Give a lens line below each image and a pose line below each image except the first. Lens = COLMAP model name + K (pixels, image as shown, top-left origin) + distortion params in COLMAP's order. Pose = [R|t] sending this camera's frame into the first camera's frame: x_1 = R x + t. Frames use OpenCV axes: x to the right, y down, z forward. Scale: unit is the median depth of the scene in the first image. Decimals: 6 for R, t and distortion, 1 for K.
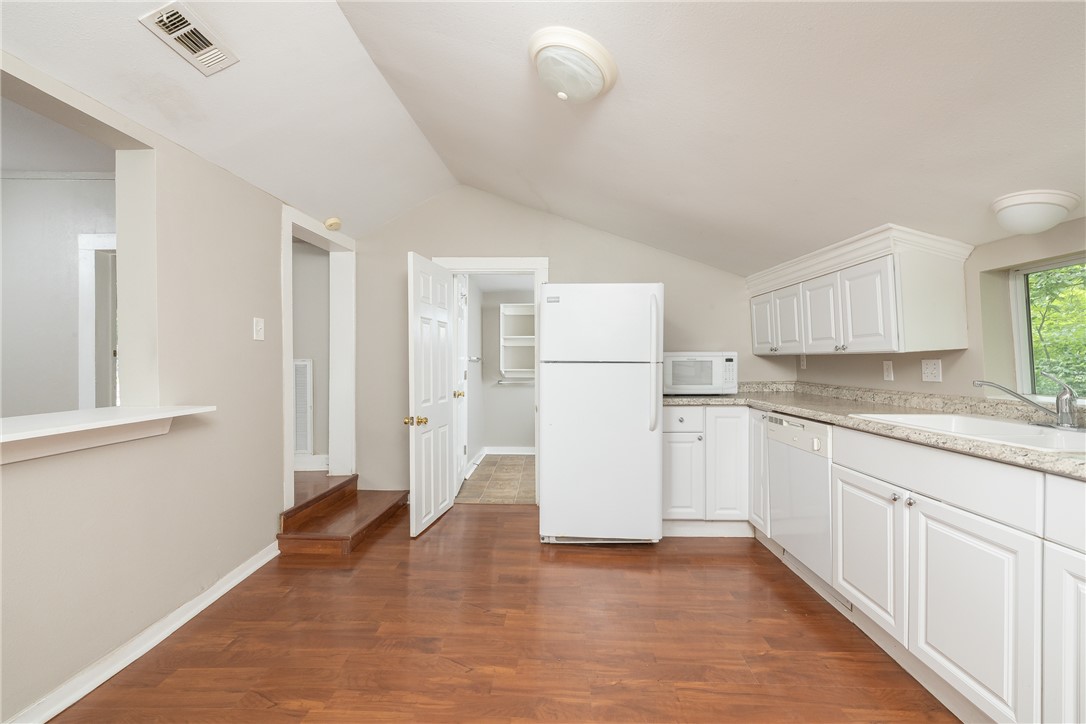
lens RADIAL K [[462.1, 0, 535.5], [0, 462.1, 360.0], [0, 0, 1]] dist [-0.000326, 0.001199]
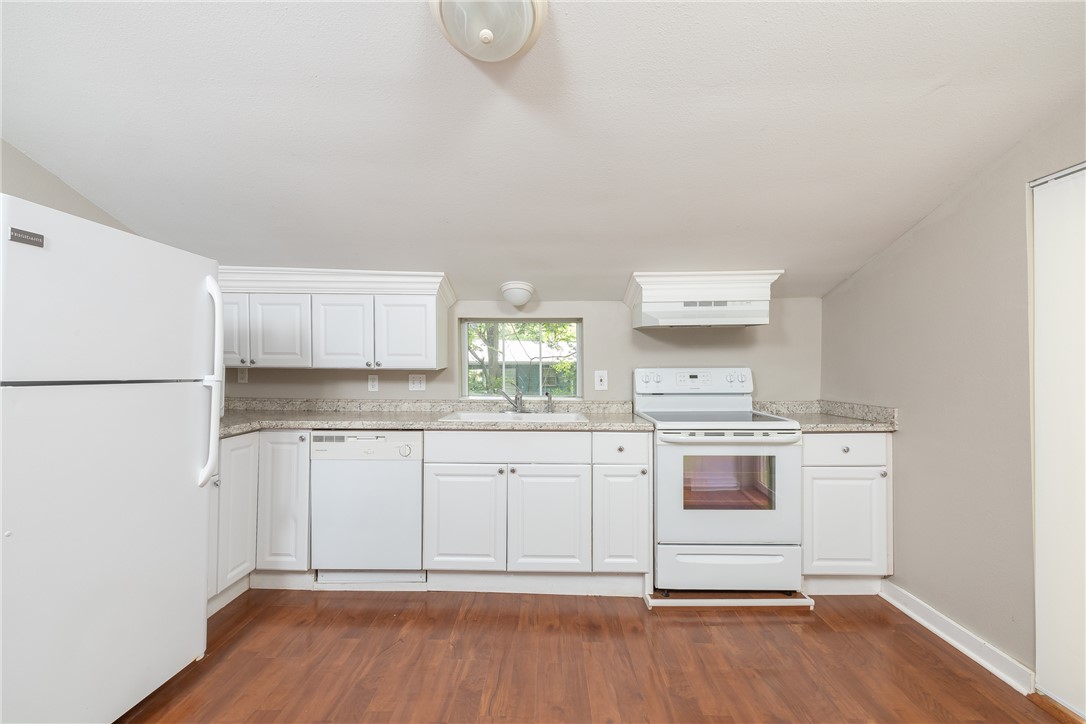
lens RADIAL K [[462.1, 0, 540.4], [0, 462.1, 359.5], [0, 0, 1]] dist [-0.000326, 0.001199]
pose [[-0.027604, 0.023643, 0.999339, -0.478167], [-0.008240, 0.999681, -0.023879, -0.013991], [-0.999585, -0.008894, -0.027400, 0.635279]]
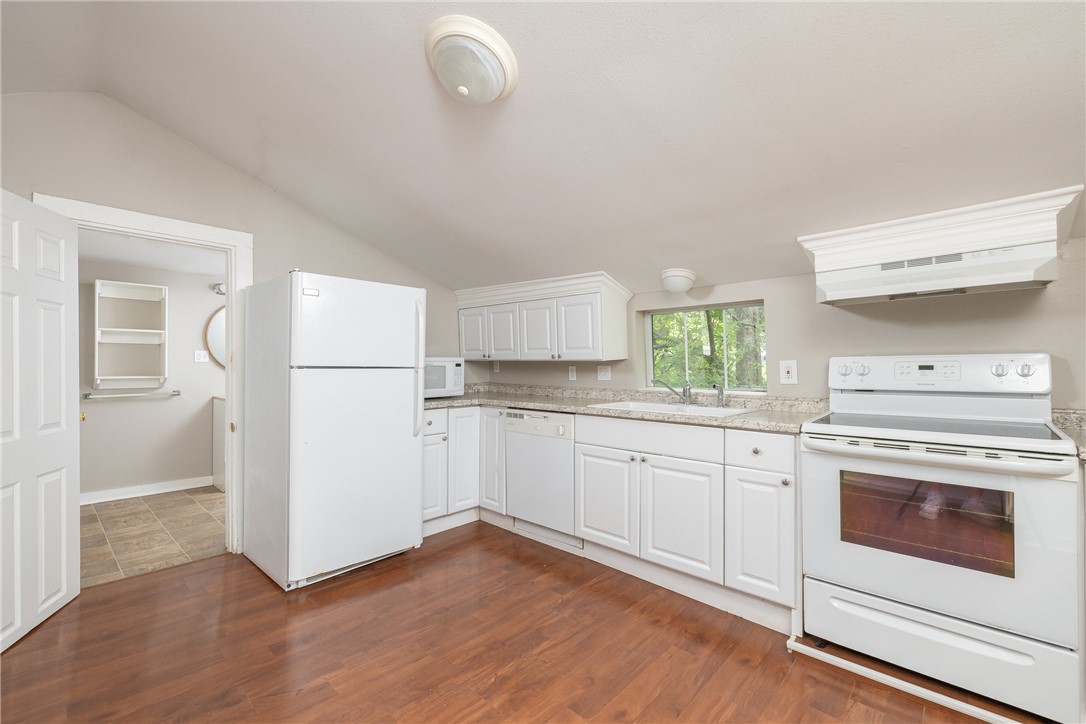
lens RADIAL K [[462.1, 0, 535.8], [0, 462.1, 361.7], [0, 0, 1]] dist [-0.000326, 0.001199]
pose [[0.657327, 0.008434, 0.753559, -0.384409], [-0.005323, 0.999964, -0.006549, -0.002473], [-0.753587, 0.000294, 0.657348, 0.175465]]
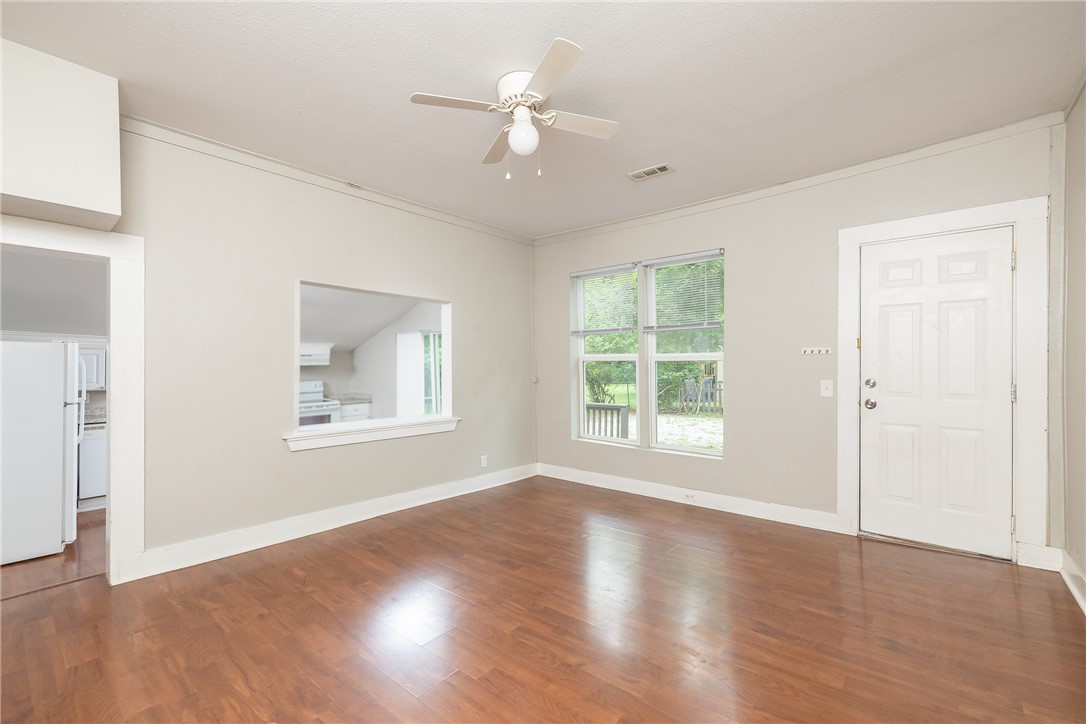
lens RADIAL K [[462.1, 0, 544.2], [0, 462.1, 367.7], [0, 0, 1]] dist [-0.000326, 0.001199]
pose [[-0.779039, -0.001917, 0.626973, -2.160859], [0.001463, 0.999987, 0.004875, -0.120274], [-0.626974, 0.004715, -0.779026, 1.426277]]
